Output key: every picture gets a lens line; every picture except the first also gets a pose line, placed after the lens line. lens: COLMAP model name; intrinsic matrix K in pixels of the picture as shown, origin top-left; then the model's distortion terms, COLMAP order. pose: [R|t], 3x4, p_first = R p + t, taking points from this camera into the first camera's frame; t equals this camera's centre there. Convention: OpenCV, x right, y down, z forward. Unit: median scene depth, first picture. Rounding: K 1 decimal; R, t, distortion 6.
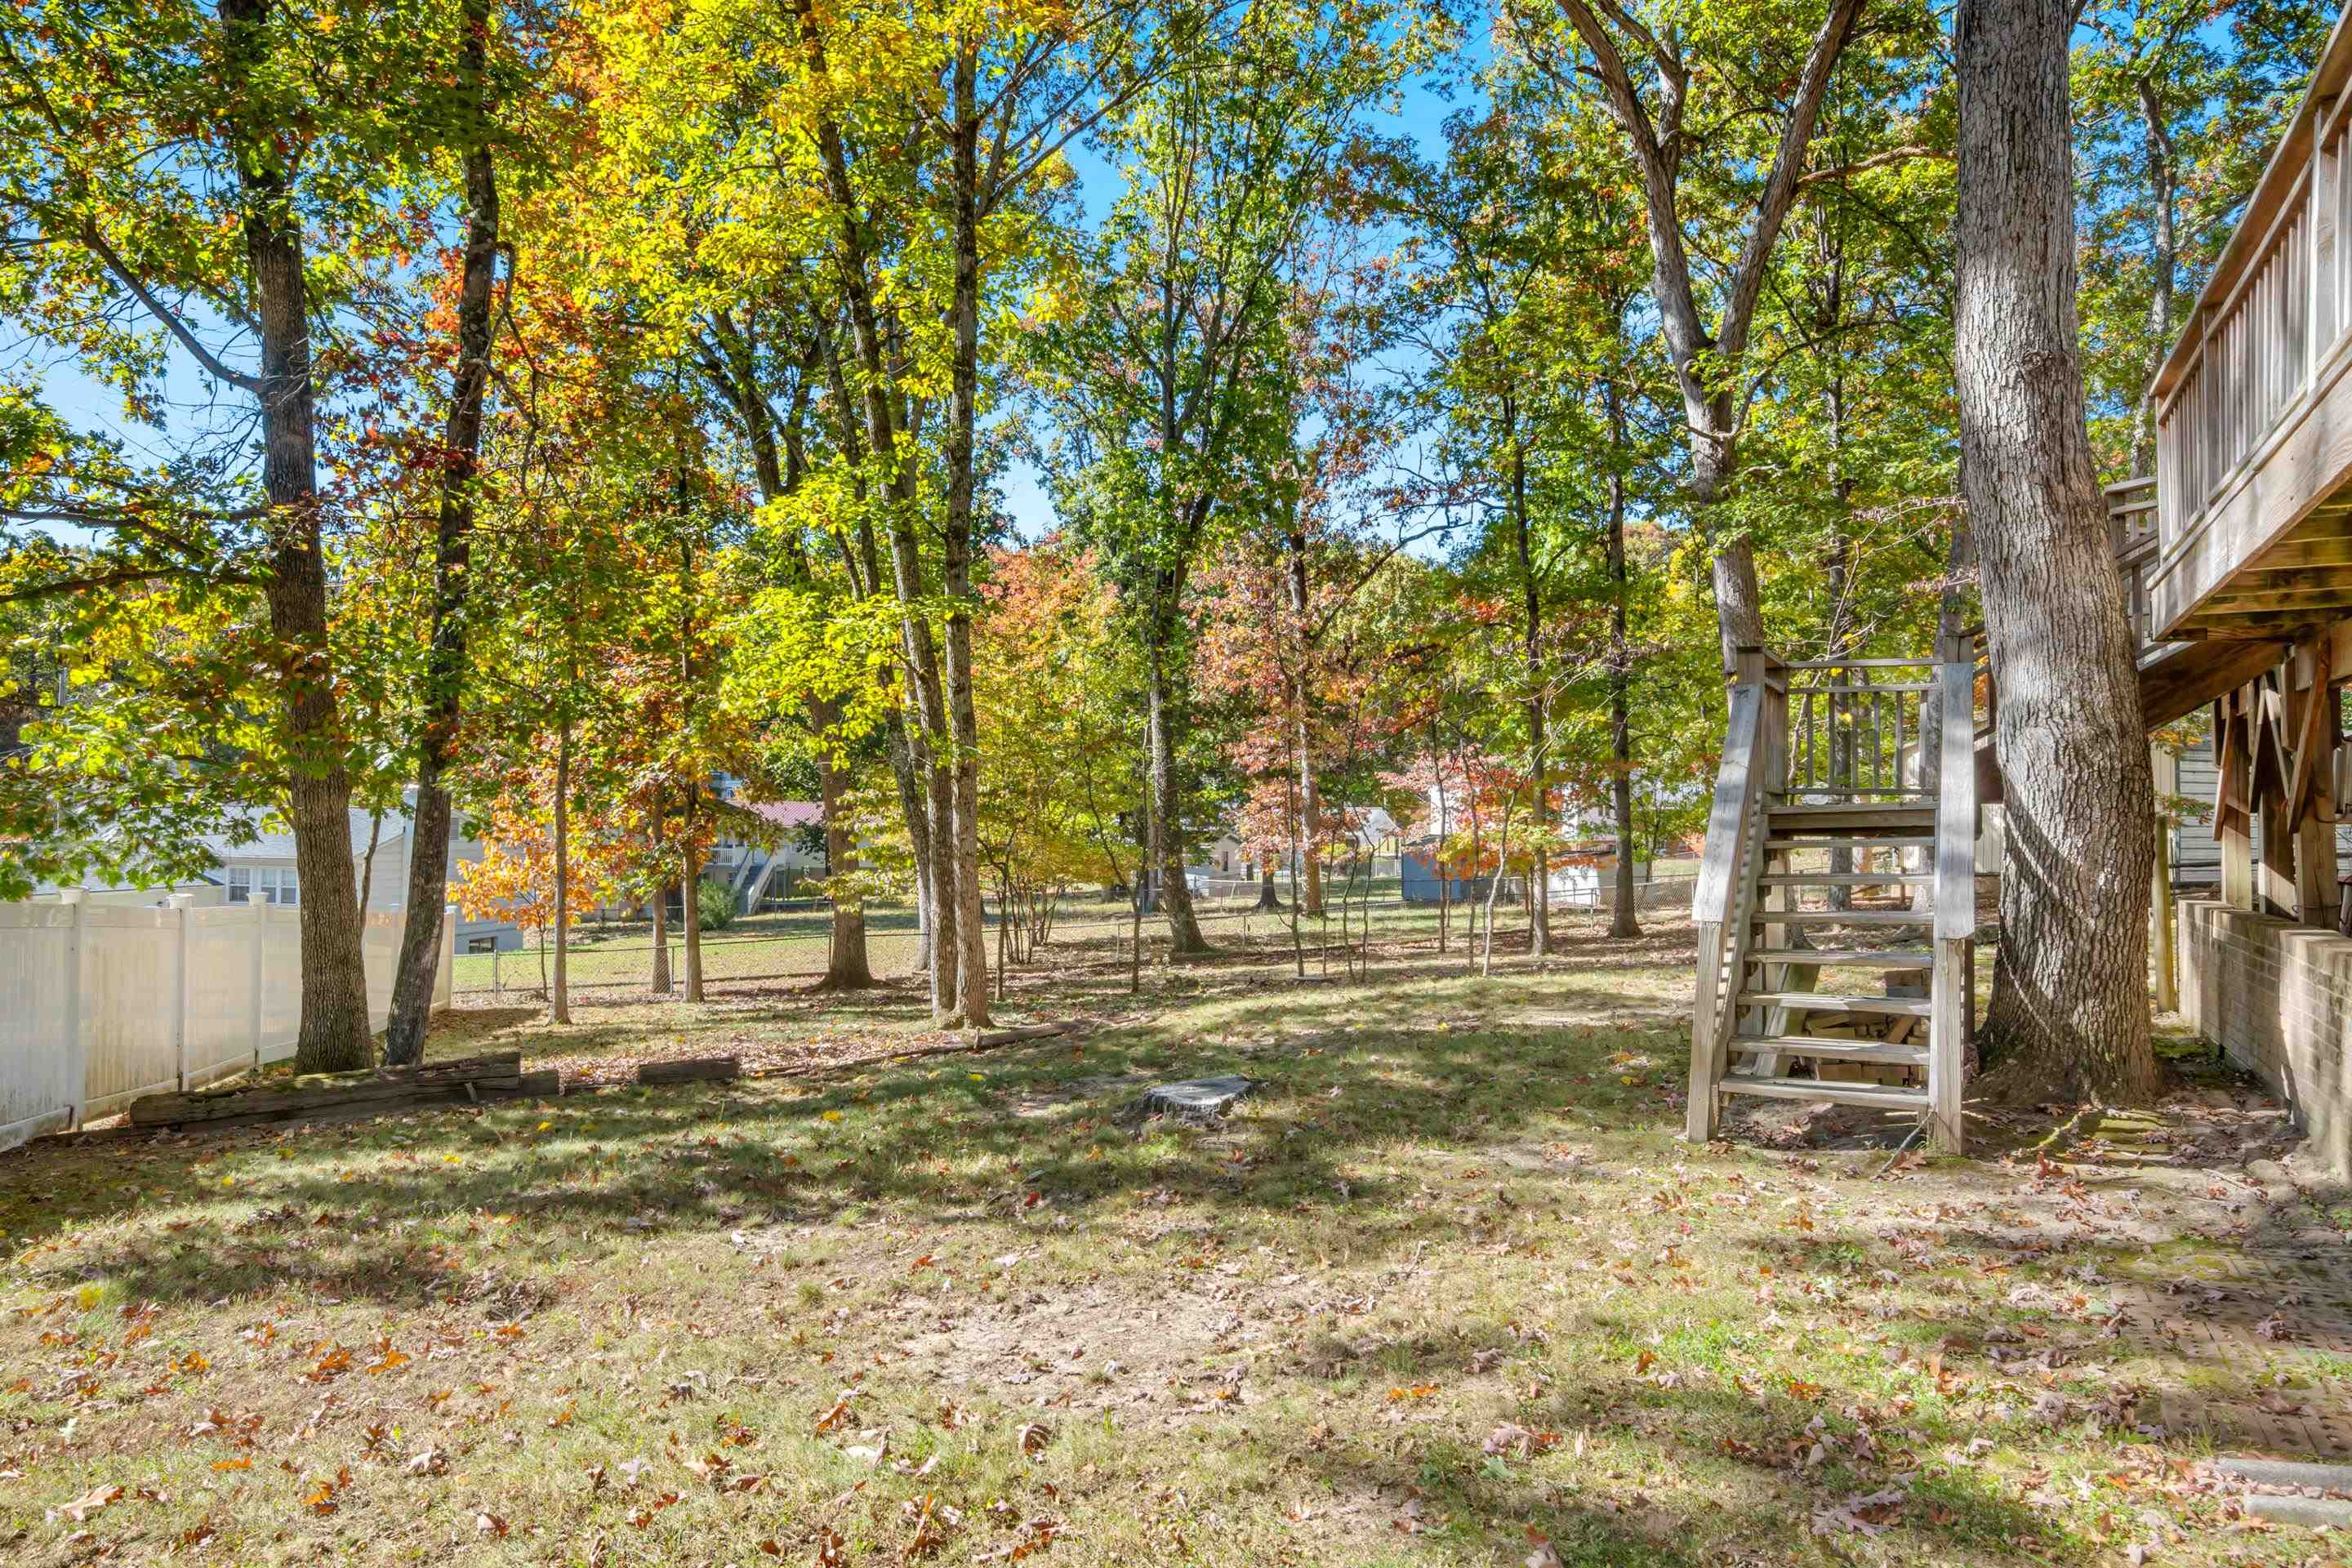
lens RADIAL K [[1560.8, 0, 1160.0], [0, 1560.8, 796.7], [0, 0, 1]] dist [-0.009018, -0.004965]
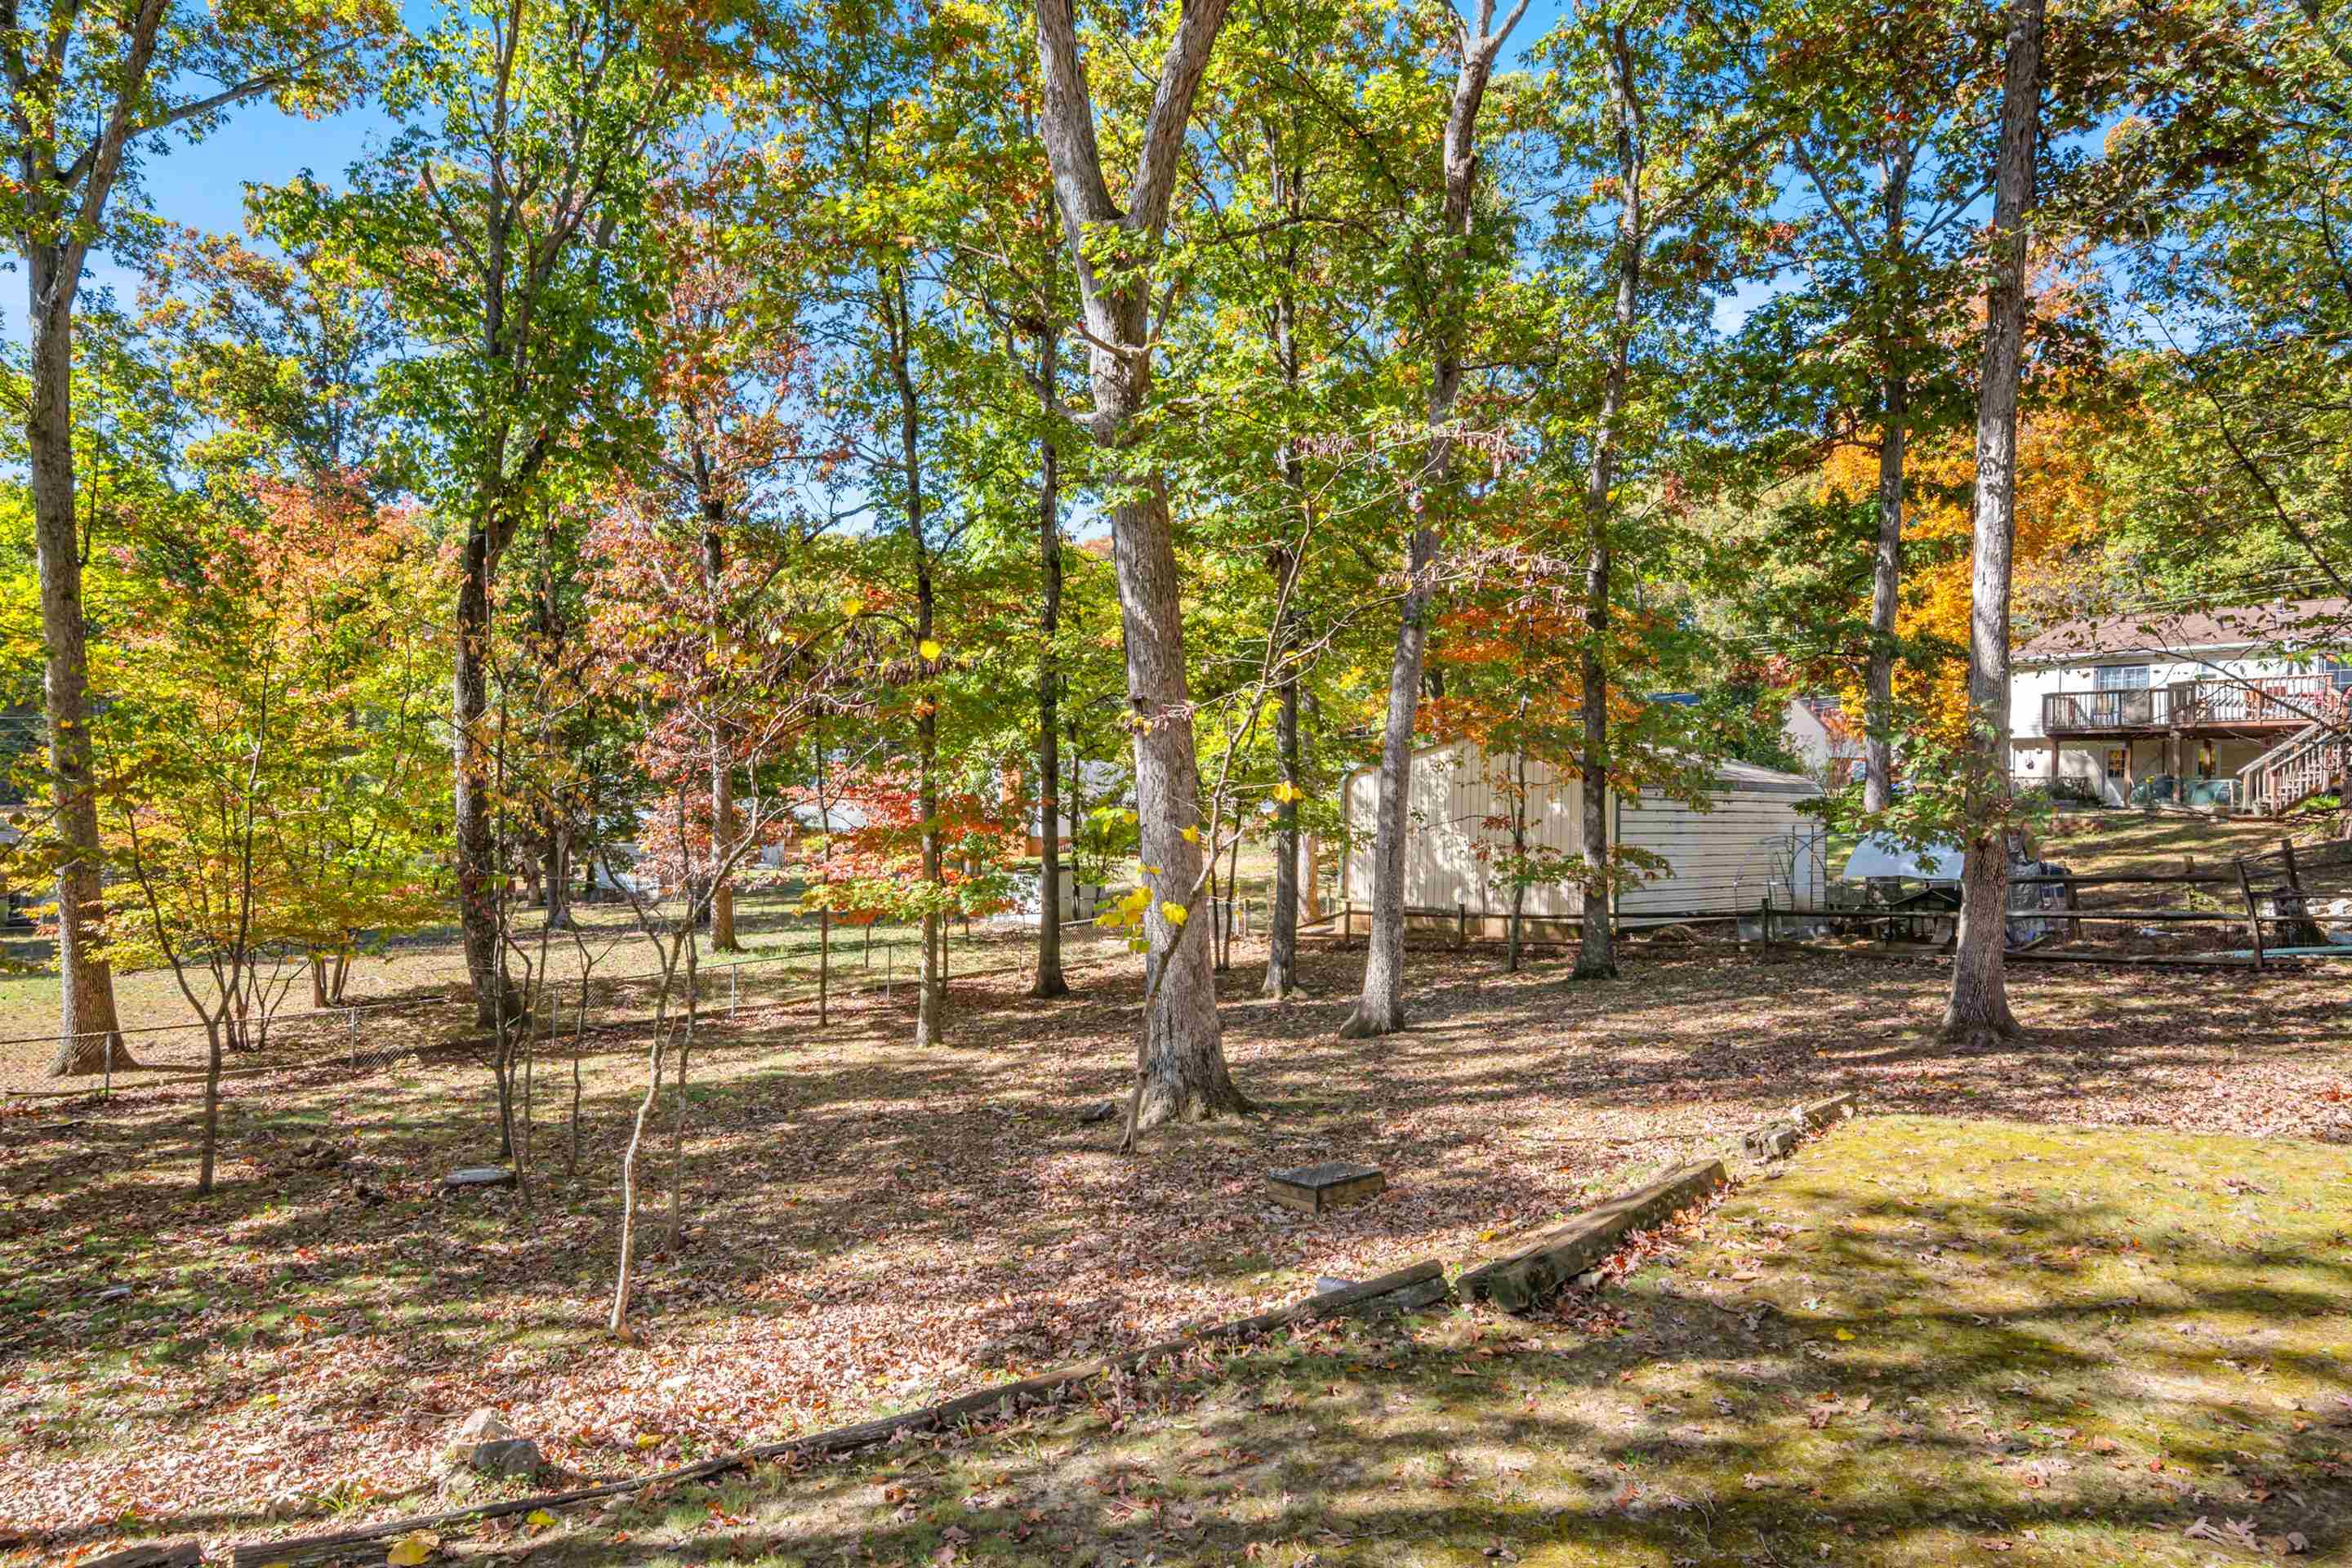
lens RADIAL K [[1286.4, 0, 1172.2], [0, 1286.4, 788.2], [0, 0, 1]] dist [-0.000103, -0.000117]
pose [[0.949625, 0.007985, 0.313288, 0.156162], [-0.014796, 0.999703, 0.019369, -0.039292], [-0.313040, -0.023029, 0.949461, 0.350050]]
